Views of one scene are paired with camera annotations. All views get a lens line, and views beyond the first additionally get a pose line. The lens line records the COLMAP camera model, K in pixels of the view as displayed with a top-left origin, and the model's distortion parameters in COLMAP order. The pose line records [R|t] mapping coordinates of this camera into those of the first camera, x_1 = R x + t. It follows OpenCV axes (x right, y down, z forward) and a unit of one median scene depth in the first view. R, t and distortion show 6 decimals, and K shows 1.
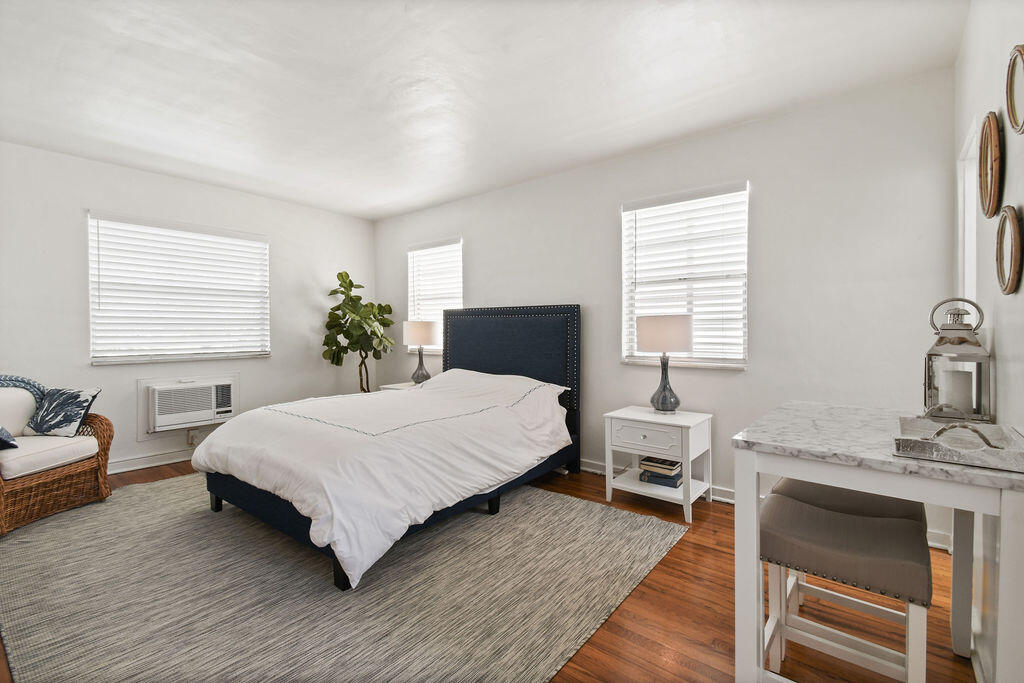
lens RADIAL K [[454.2, 0, 510.0], [0, 454.2, 342.8], [0, 0, 1]] dist [-0.000140, -0.001129]
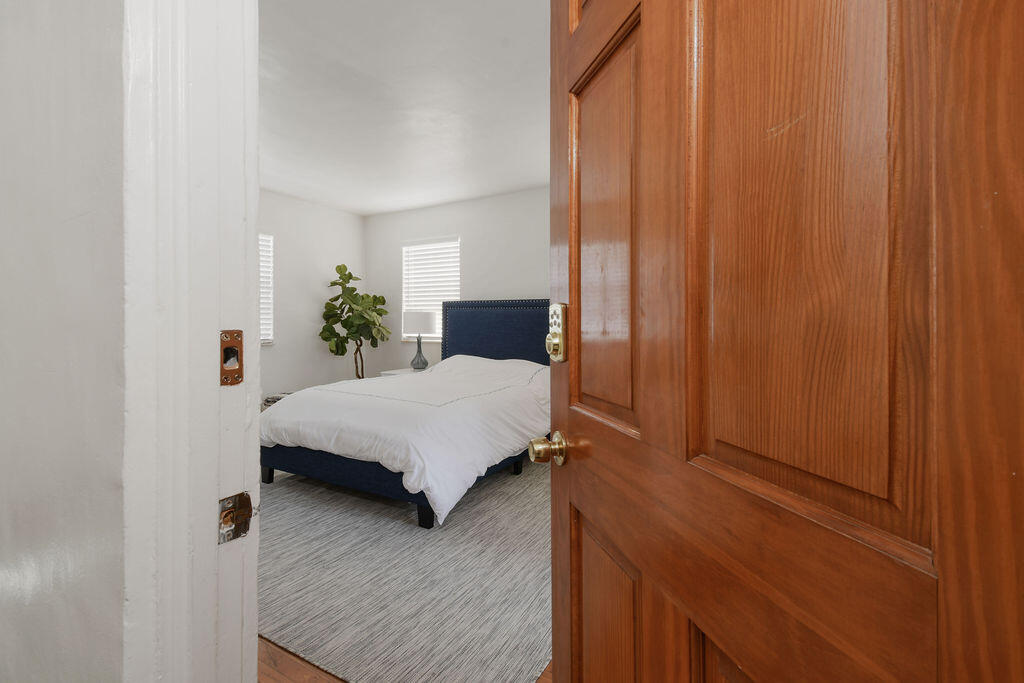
lens RADIAL K [[454.2, 0, 514.5], [0, 454.2, 331.1], [0, 0, 1]] dist [-0.000140, -0.001129]
pose [[0.990646, 0.001576, 0.136446, -0.119818], [-0.000867, 0.999986, -0.005262, 0.003743], [-0.136452, 0.005095, 0.990634, -0.105111]]
